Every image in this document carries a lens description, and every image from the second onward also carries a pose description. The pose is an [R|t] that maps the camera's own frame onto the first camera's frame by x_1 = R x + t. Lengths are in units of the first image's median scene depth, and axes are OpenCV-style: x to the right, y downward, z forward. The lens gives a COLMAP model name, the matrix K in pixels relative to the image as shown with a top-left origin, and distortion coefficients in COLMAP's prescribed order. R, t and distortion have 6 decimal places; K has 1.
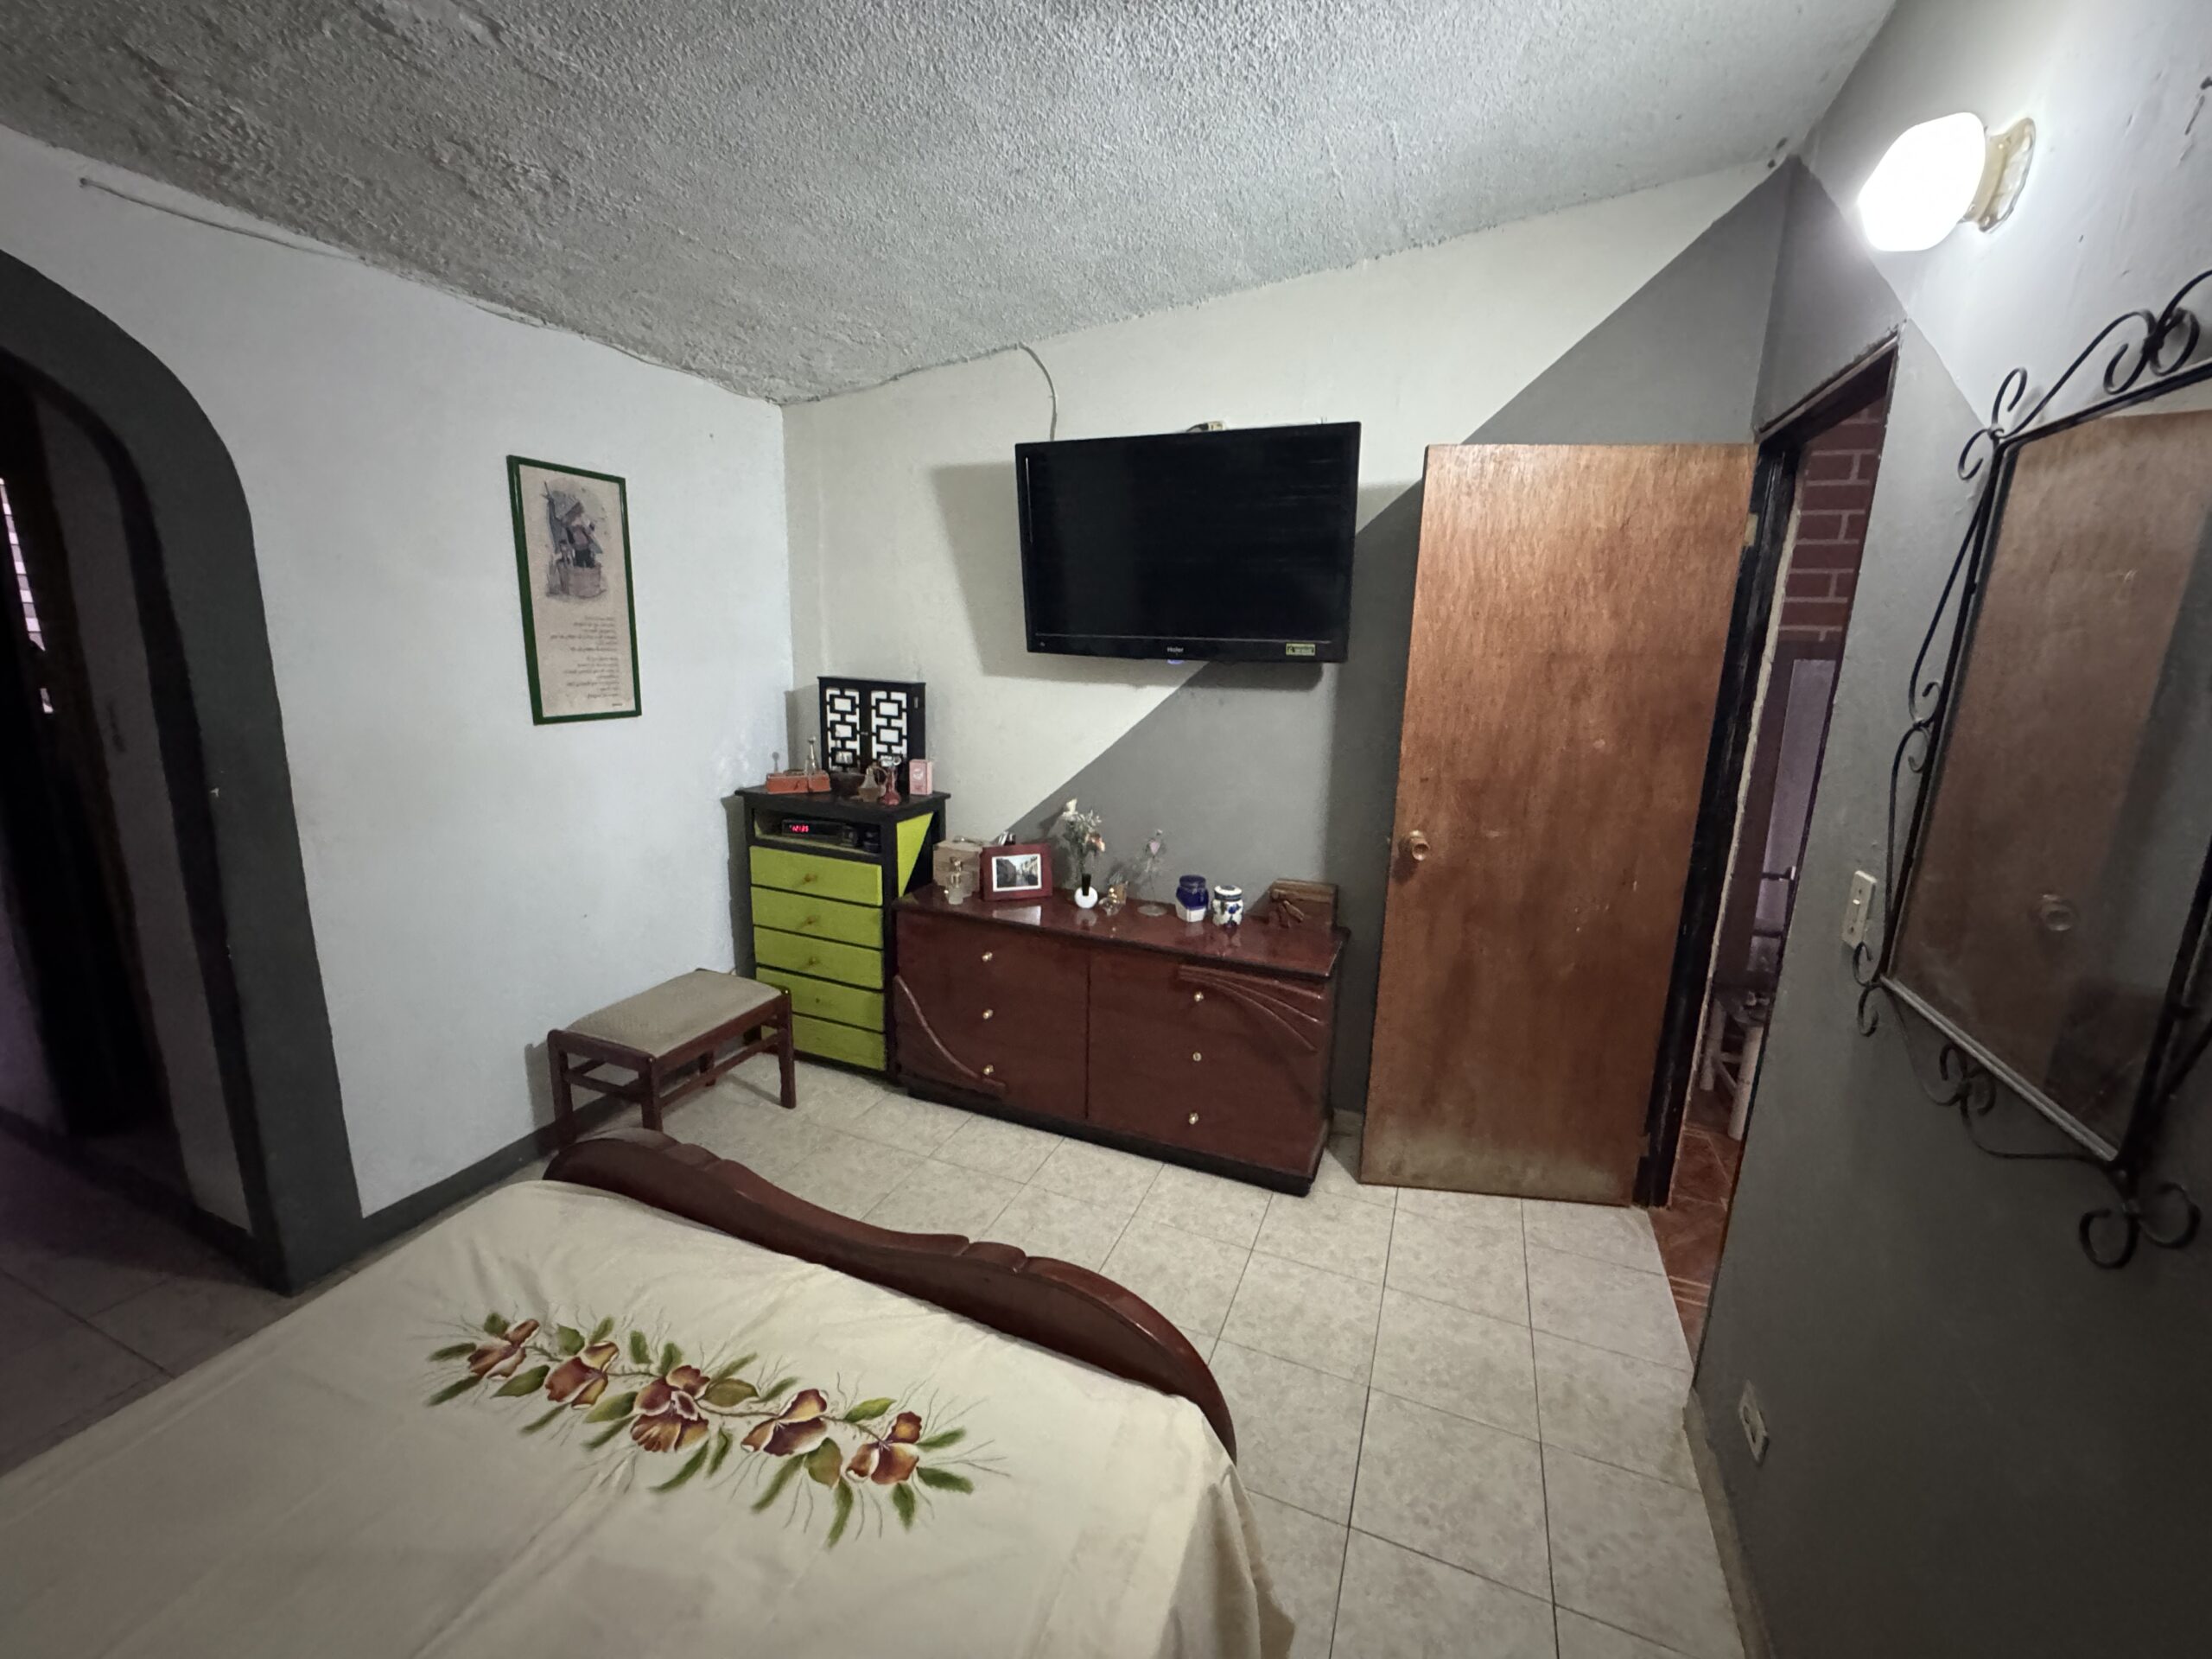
lens RADIAL K [[882.0, 0, 1100.0], [0, 882.0, 829.1], [0, 0, 1]] dist [-0.006584, 0.001346]
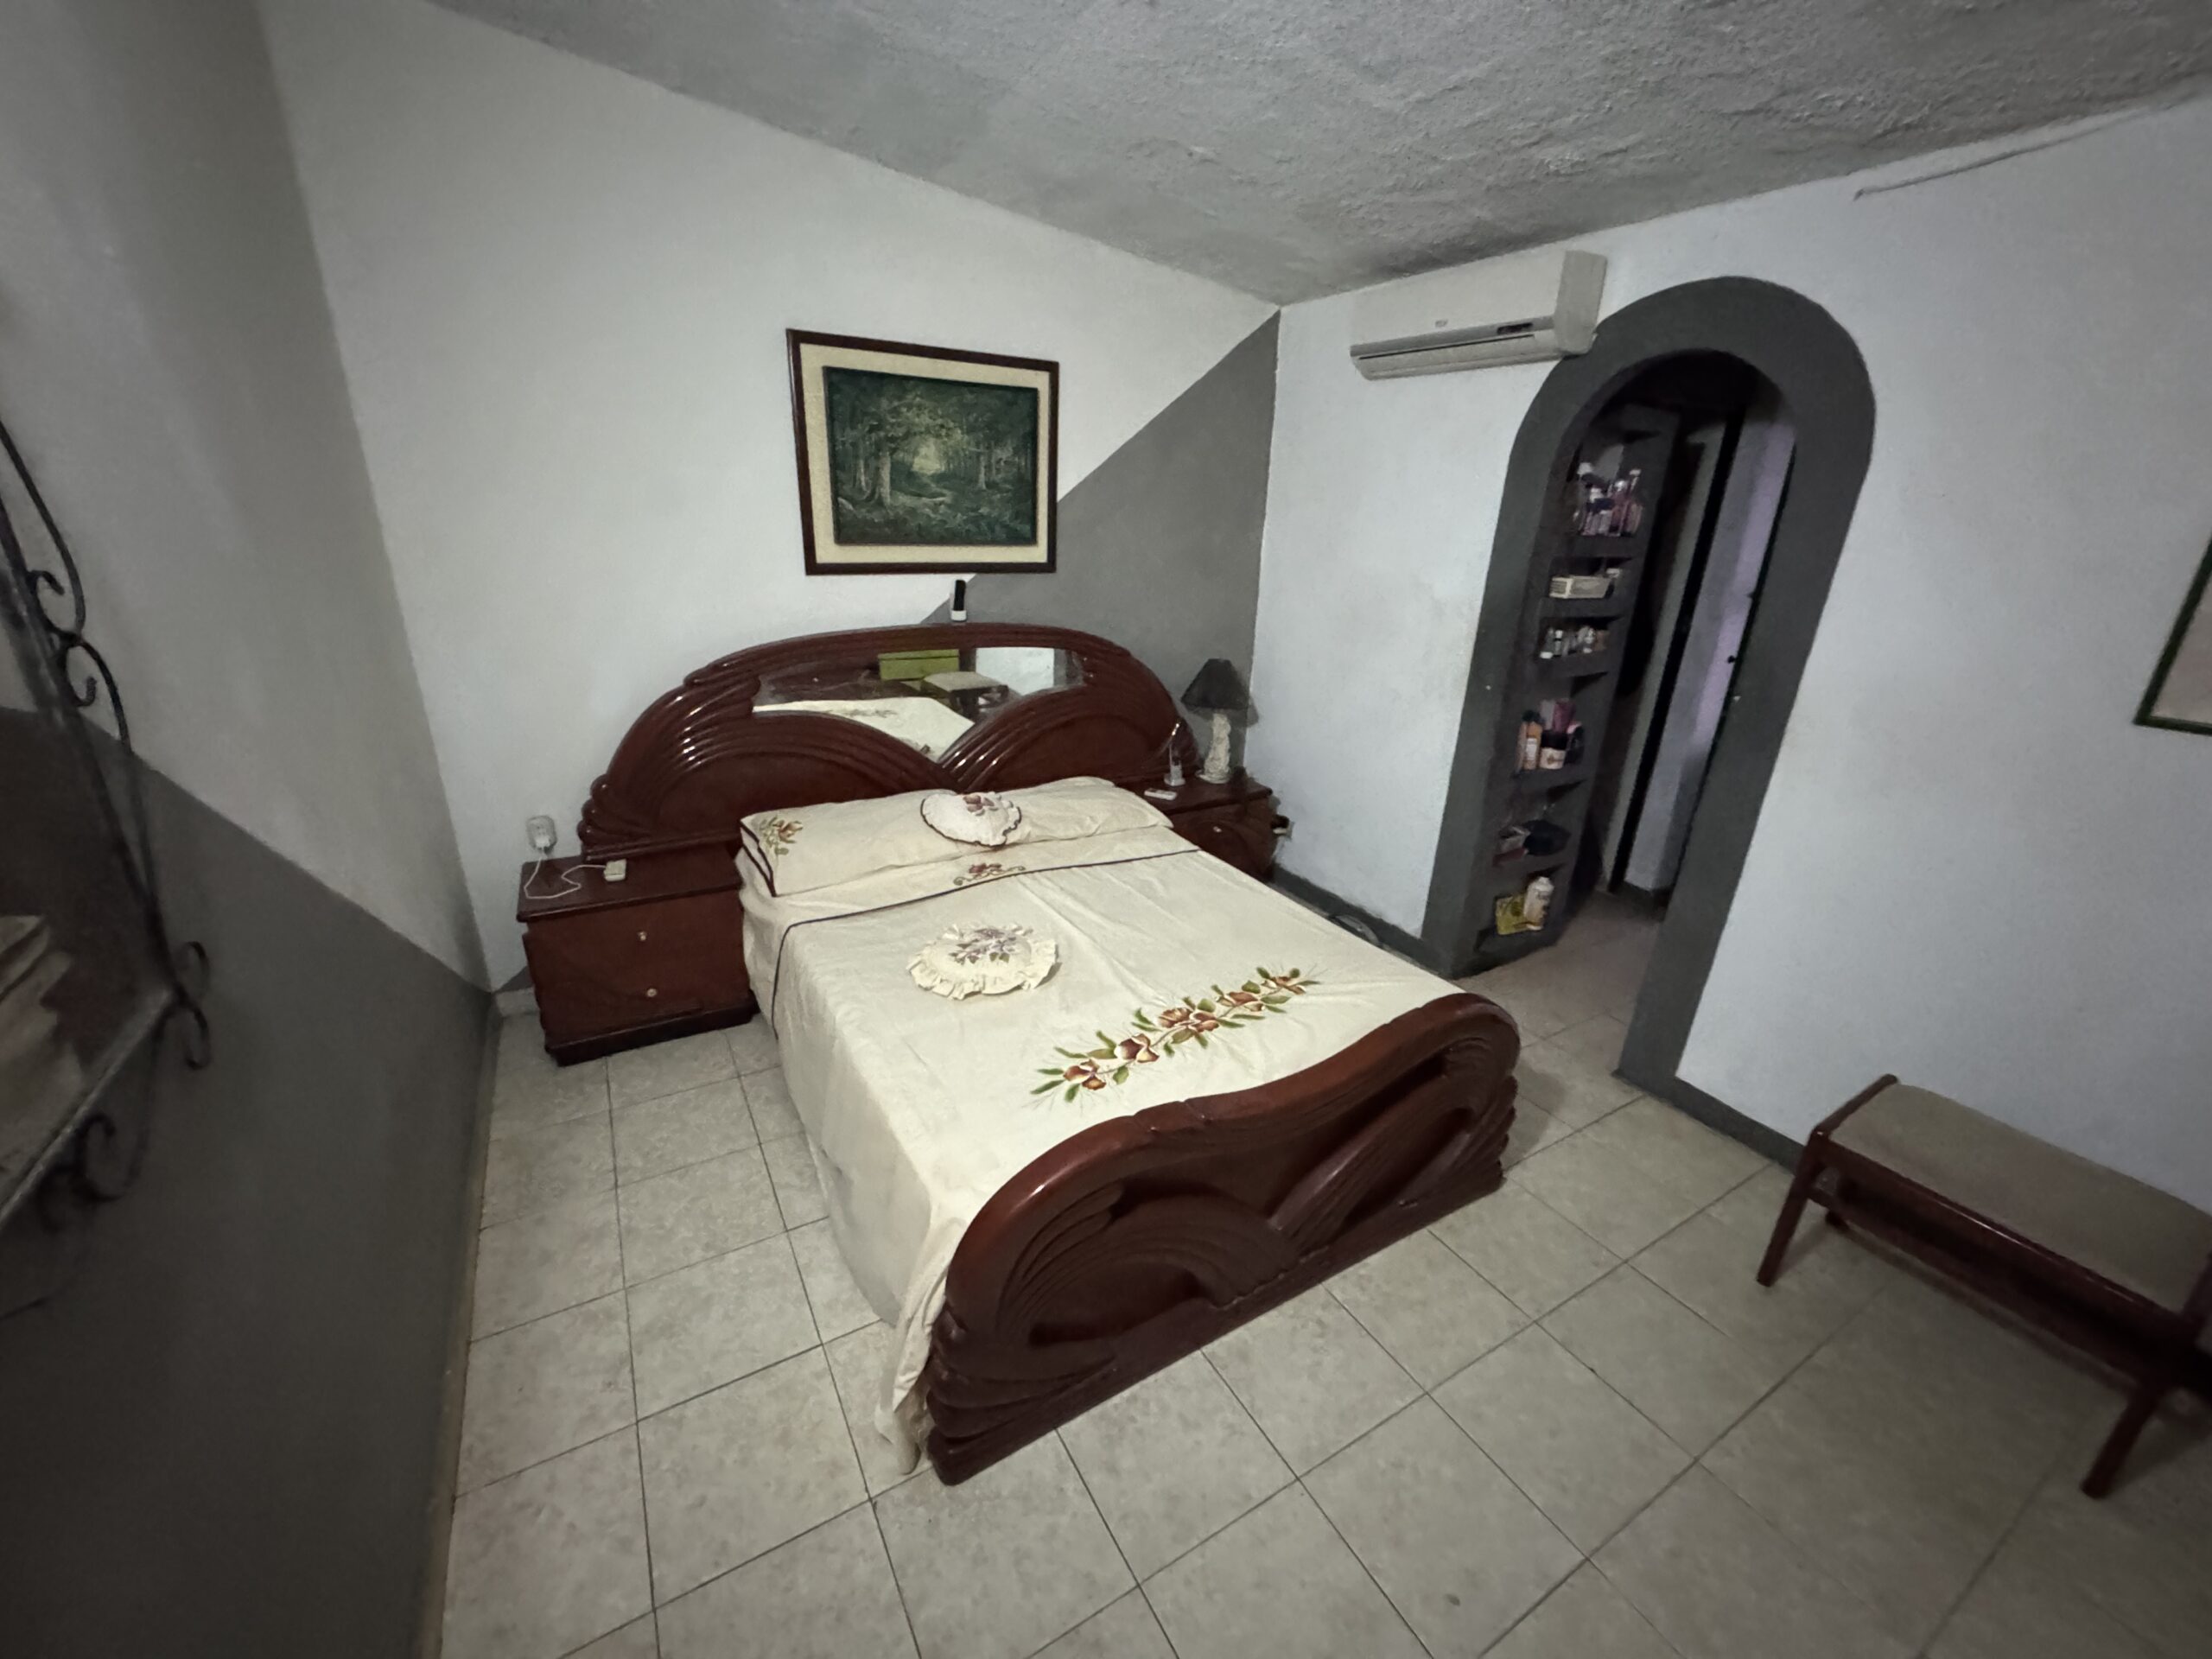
lens RADIAL K [[882.0, 0, 1103.7], [0, 882.0, 822.1], [0, 0, 1]] dist [-0.006584, 0.001346]
pose [[-0.610181, 0.225382, -0.759528, 0.780339], [-0.213966, 0.876179, 0.431890, -0.350059], [0.762822, 0.426044, -0.486404, 1.491033]]
